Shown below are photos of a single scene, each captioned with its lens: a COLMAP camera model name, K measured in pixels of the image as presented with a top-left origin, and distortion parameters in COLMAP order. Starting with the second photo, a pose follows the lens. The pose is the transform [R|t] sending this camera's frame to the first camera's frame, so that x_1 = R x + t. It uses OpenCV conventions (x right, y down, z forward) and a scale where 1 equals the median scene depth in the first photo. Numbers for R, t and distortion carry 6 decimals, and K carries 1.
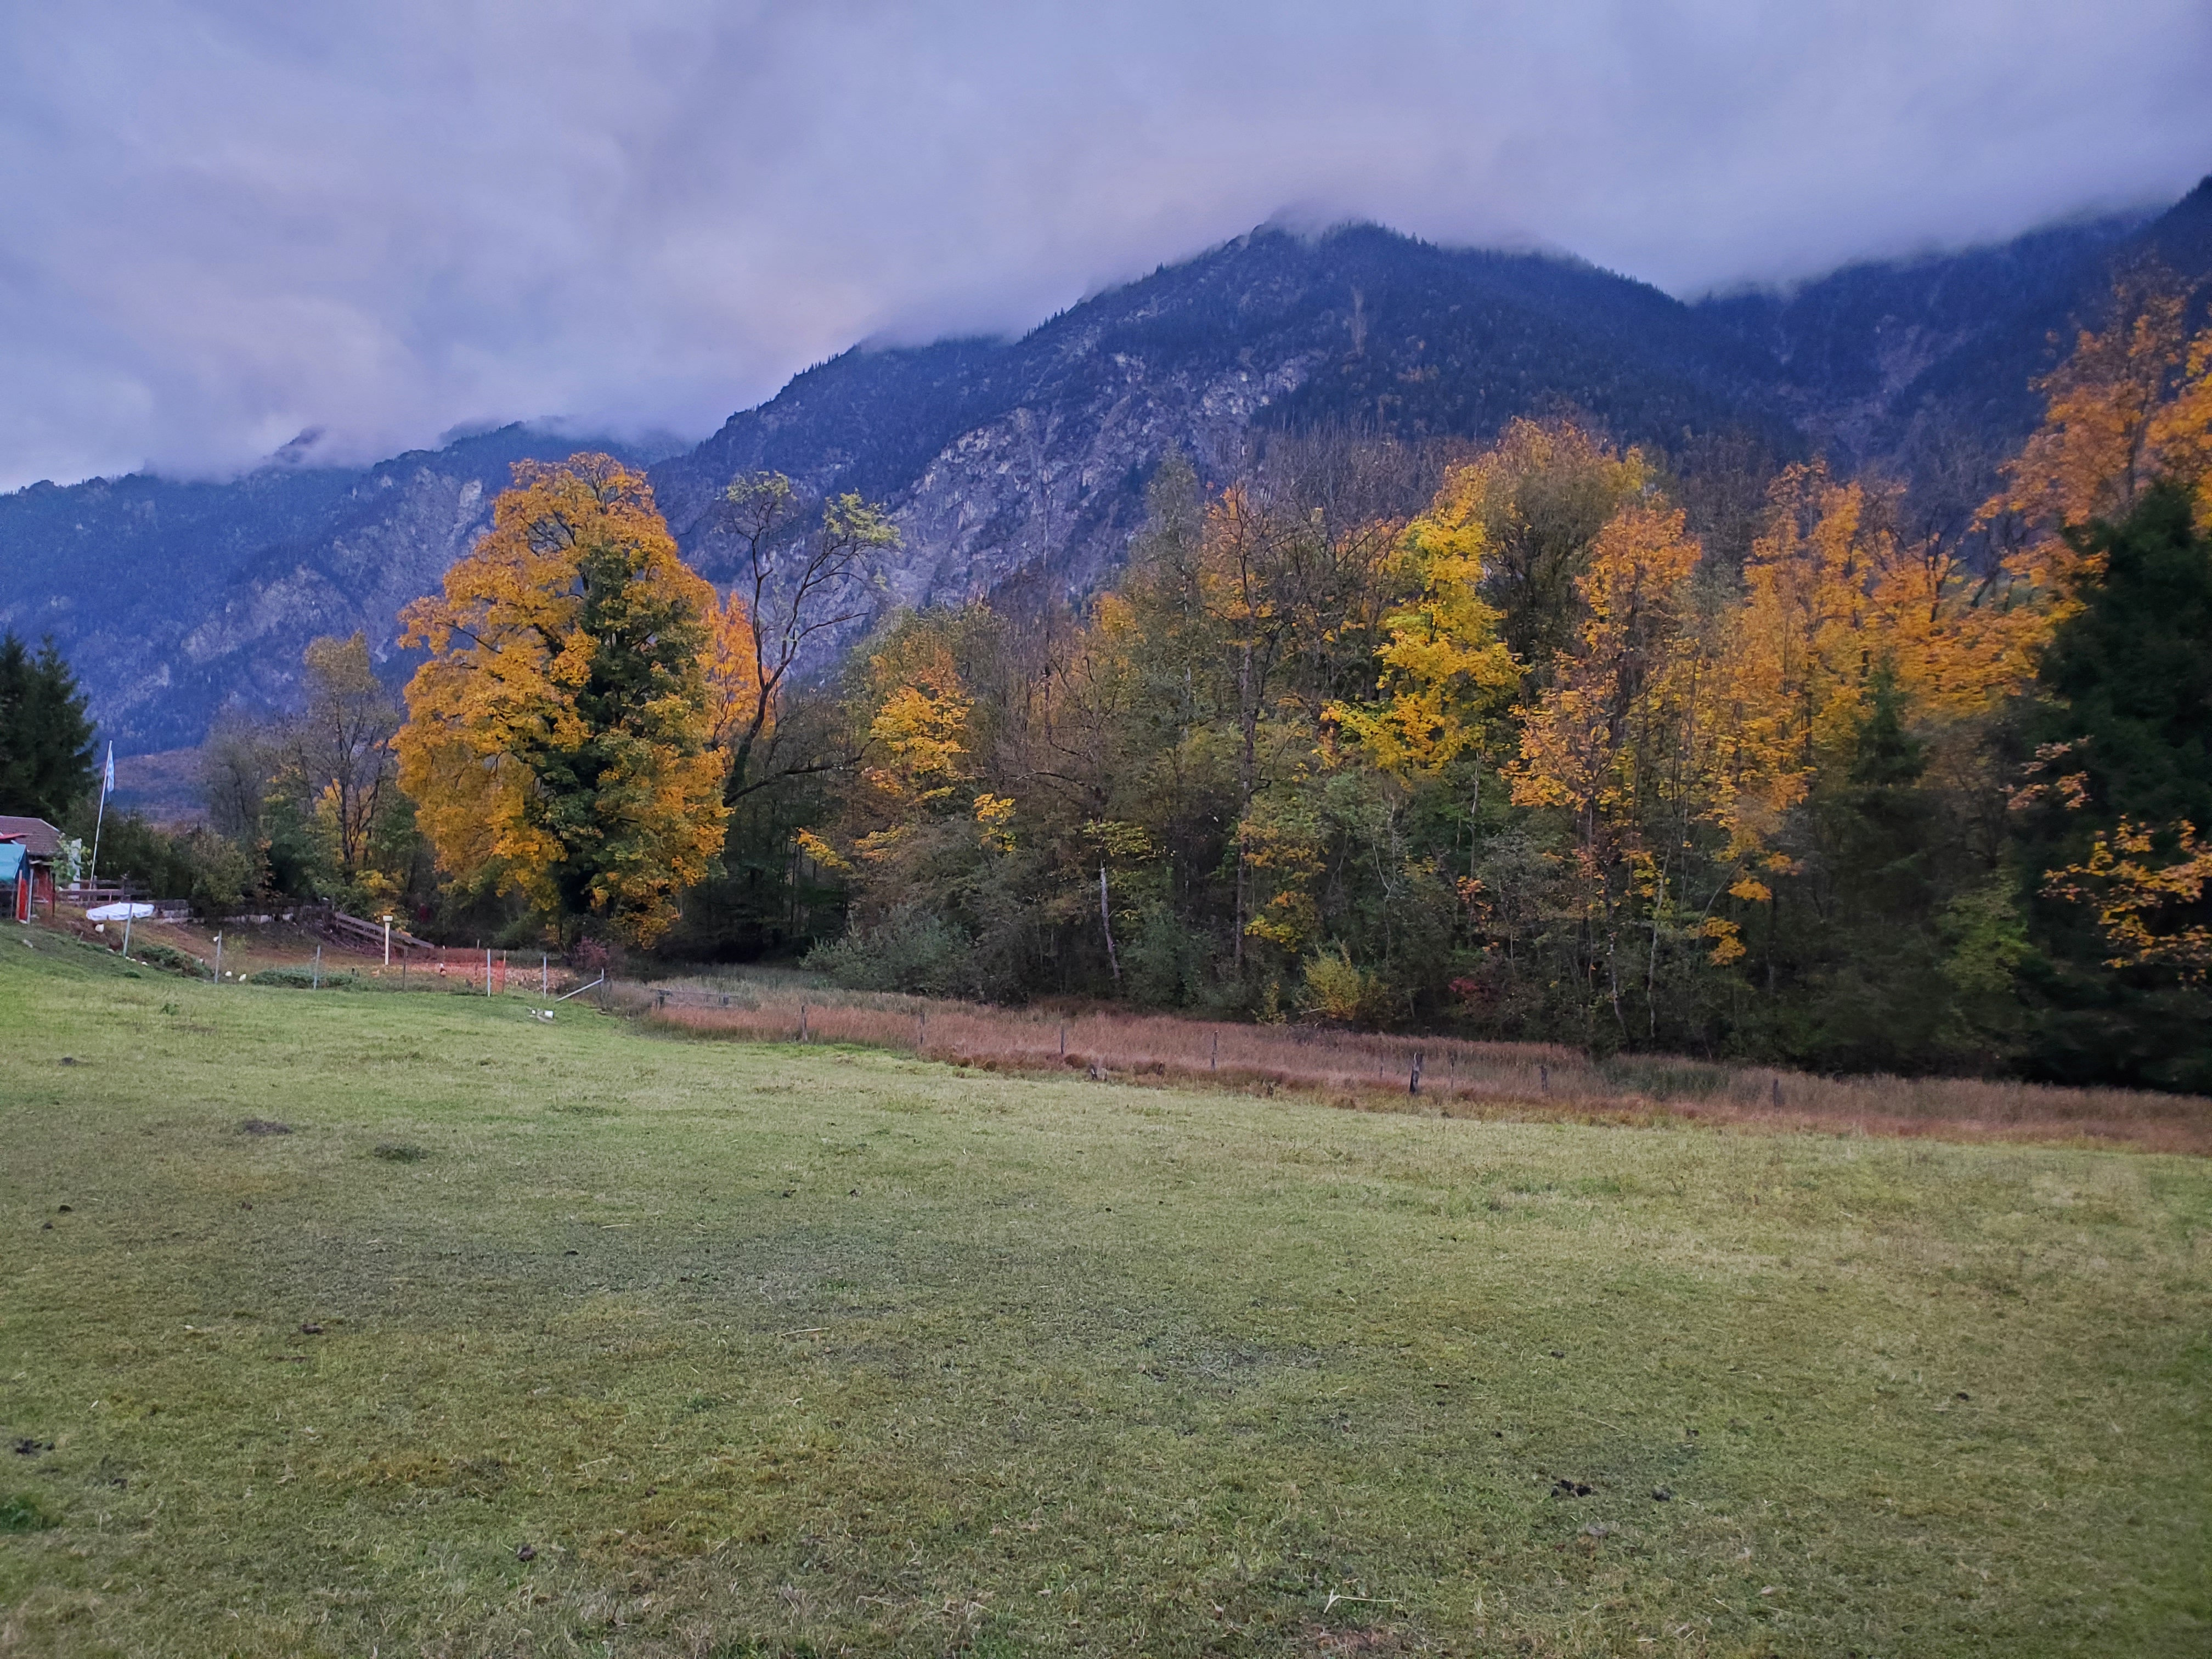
lens RADIAL K [[1689.0, 0, 1106.0], [0, 1689.0, 829.5], [0, 0, 1]] dist [-0.005769, -0.026712]
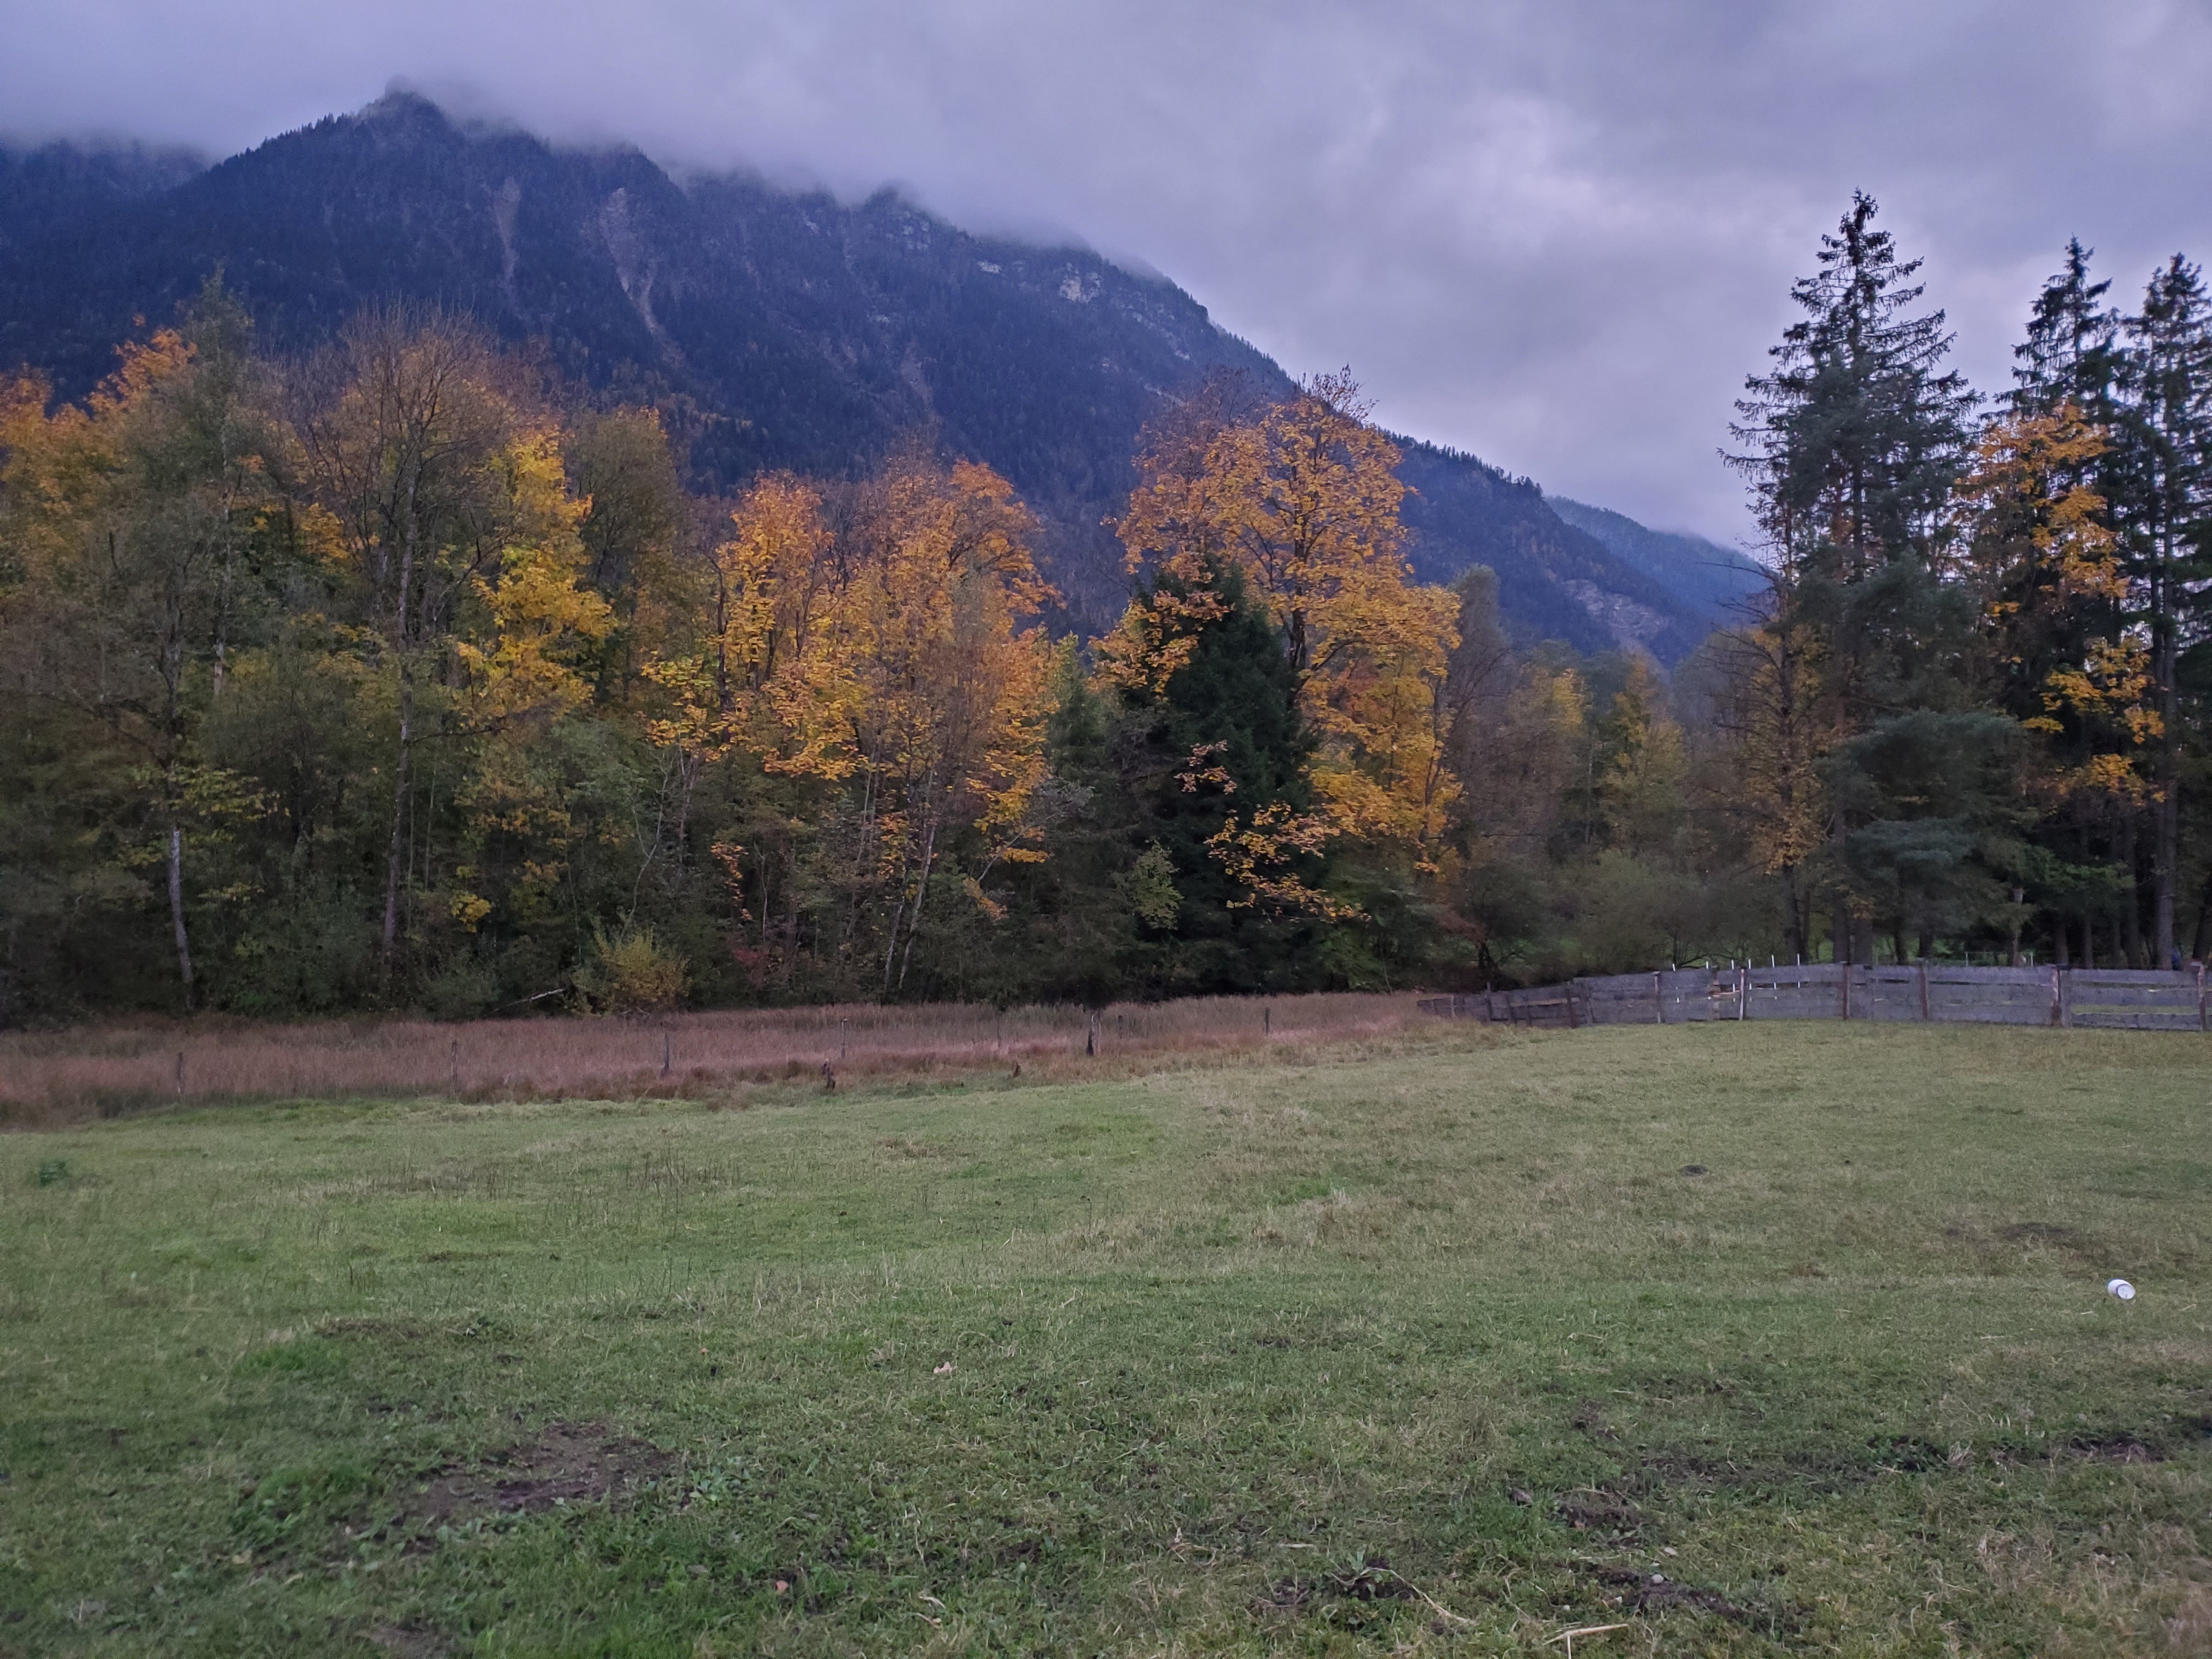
lens RADIAL K [[1689.0, 0, 1106.0], [0, 1689.0, 829.5], [0, 0, 1]] dist [-0.005769, -0.026712]
pose [[0.449597, 0.001638, 0.893230, -0.604443], [-0.029716, 0.999472, 0.013124, 0.001794], [-0.892737, -0.032444, 0.449408, 0.415310]]
